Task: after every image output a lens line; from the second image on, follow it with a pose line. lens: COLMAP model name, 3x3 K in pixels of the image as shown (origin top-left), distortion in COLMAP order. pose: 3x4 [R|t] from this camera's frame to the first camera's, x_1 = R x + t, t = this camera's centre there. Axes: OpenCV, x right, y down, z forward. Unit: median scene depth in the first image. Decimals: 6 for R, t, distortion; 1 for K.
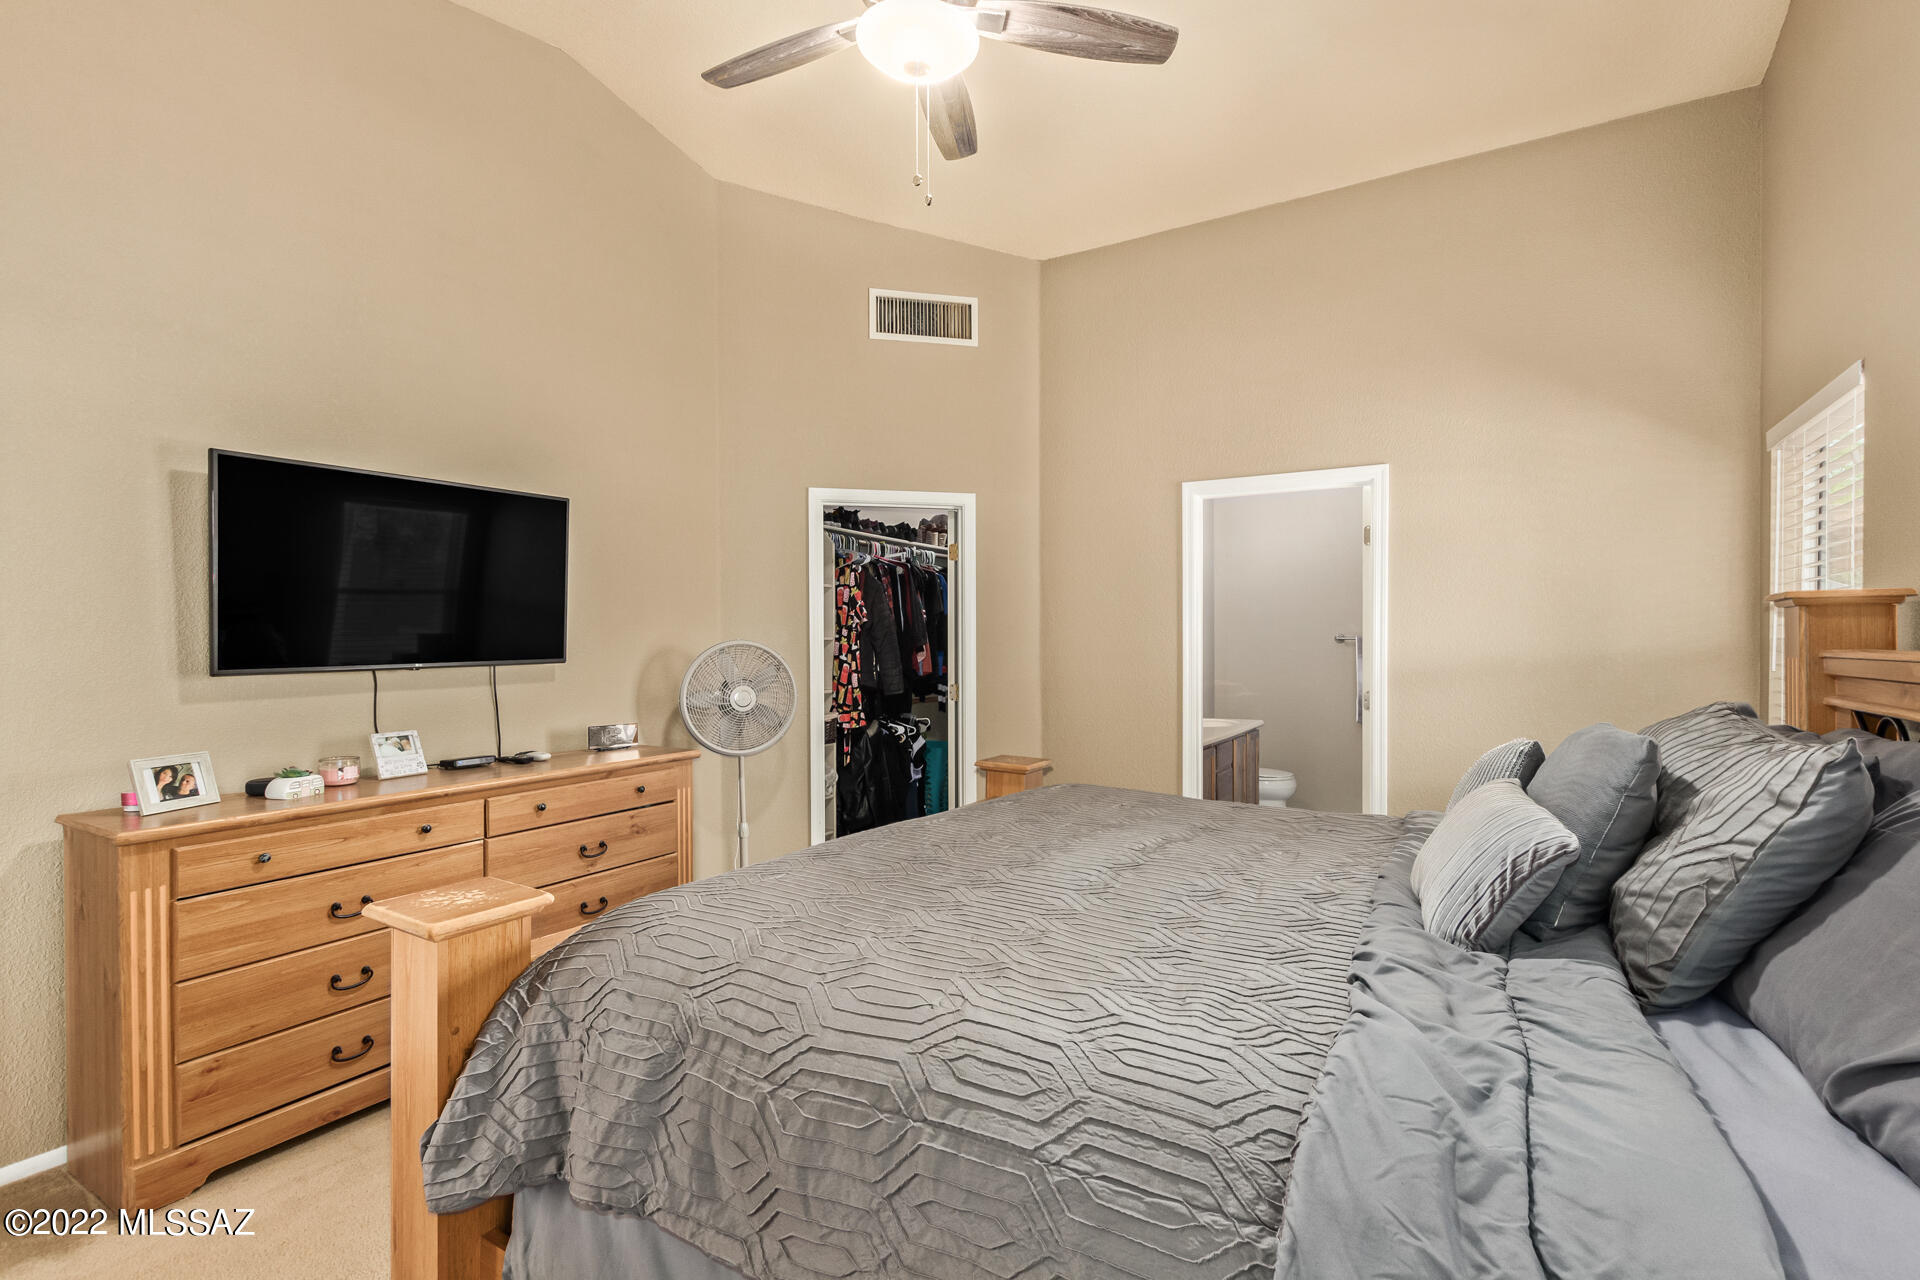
lens RADIAL K [[872.6, 0, 962.5], [0, 872.6, 637.9], [0, 0, 1]] dist [-0.009980, 0.000136]
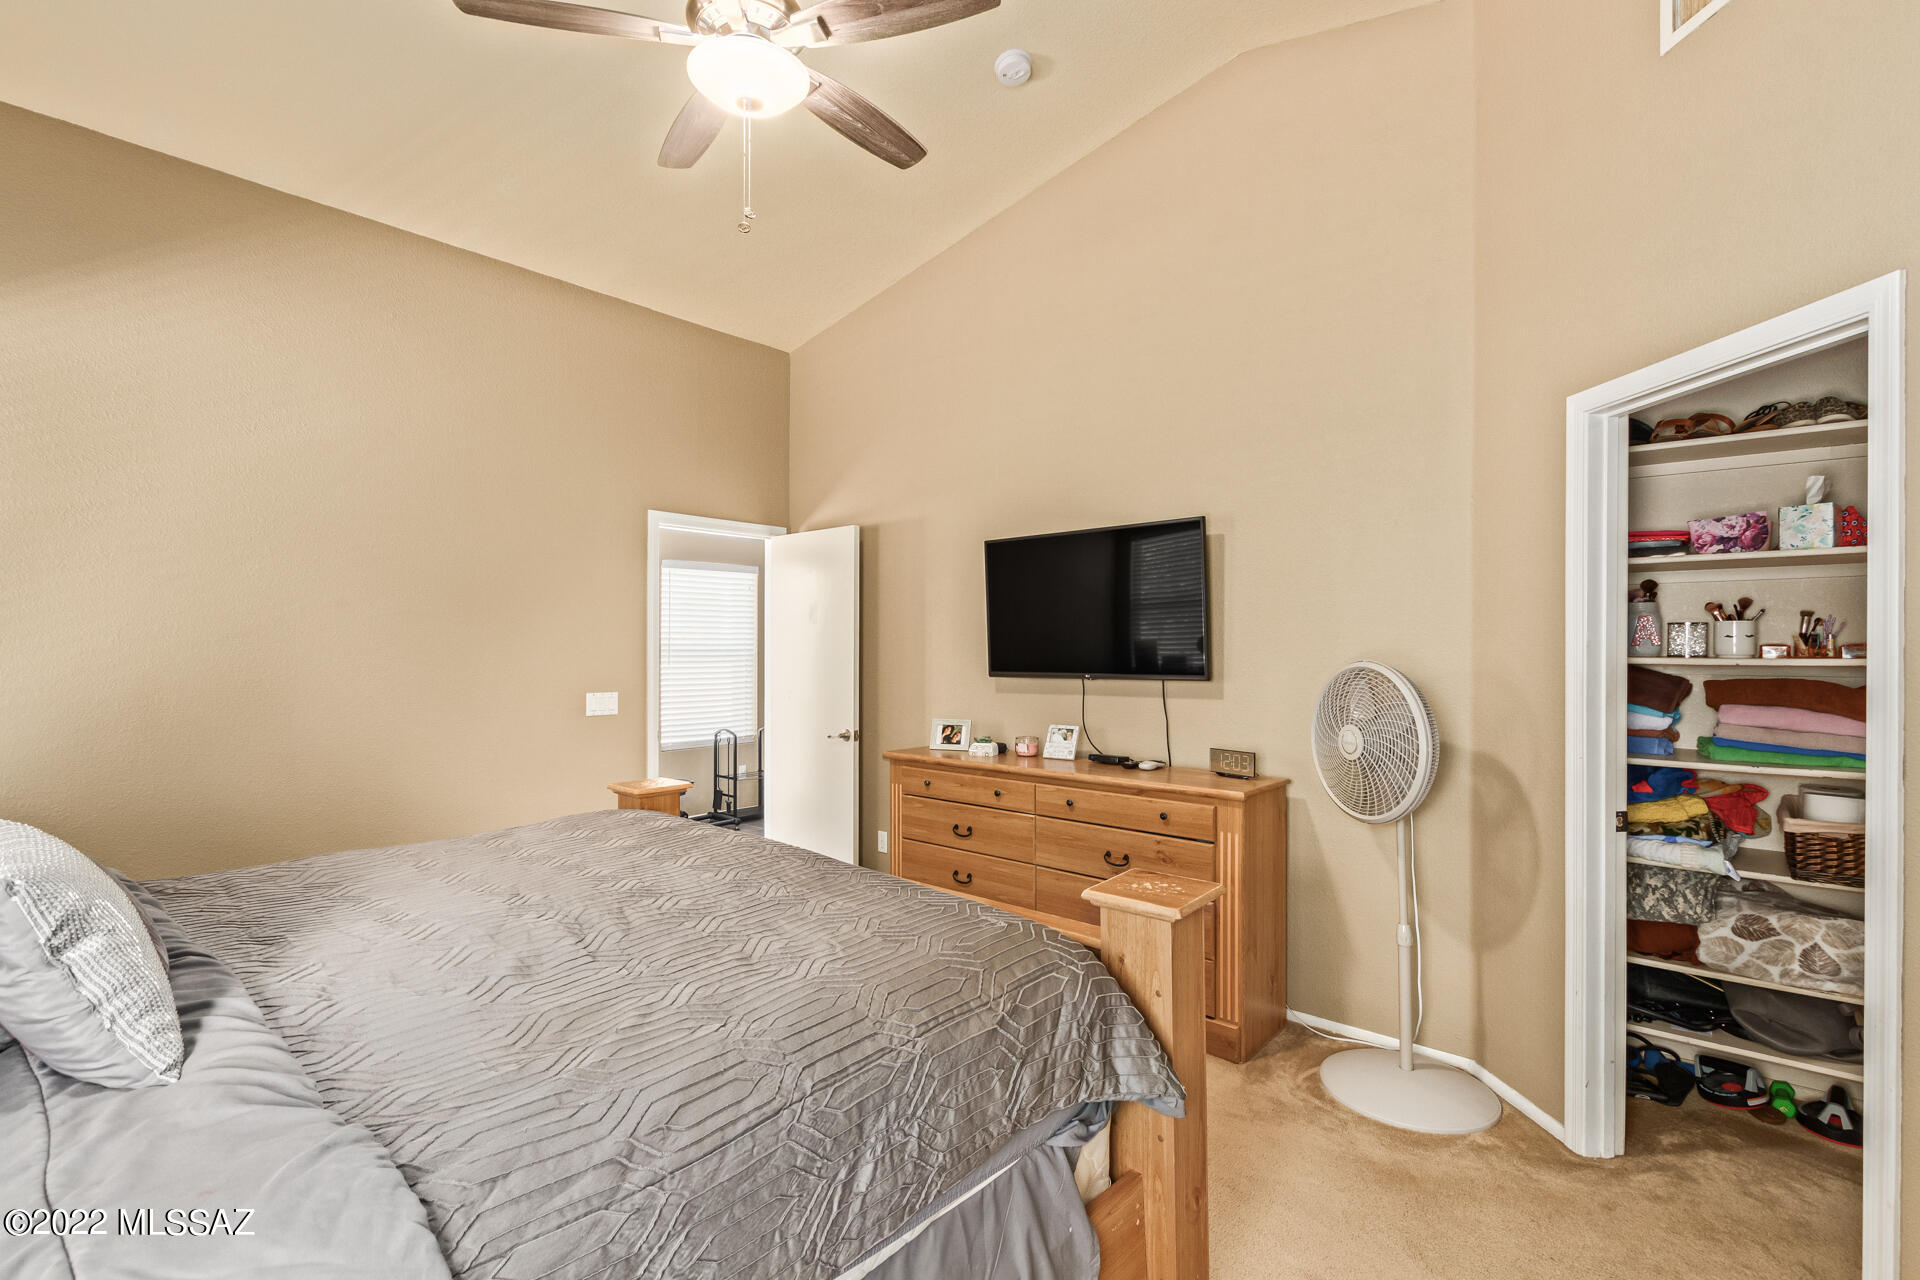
lens RADIAL K [[872.6, 0, 950.8], [0, 872.6, 644.5], [0, 0, 1]] dist [-0.009980, 0.000136]
pose [[-0.187159, -0.000096, -0.982330, 0.649580], [-0.000077, 1.000000, -0.000083, -0.014490], [0.982330, 0.000060, -0.187159, 1.012443]]
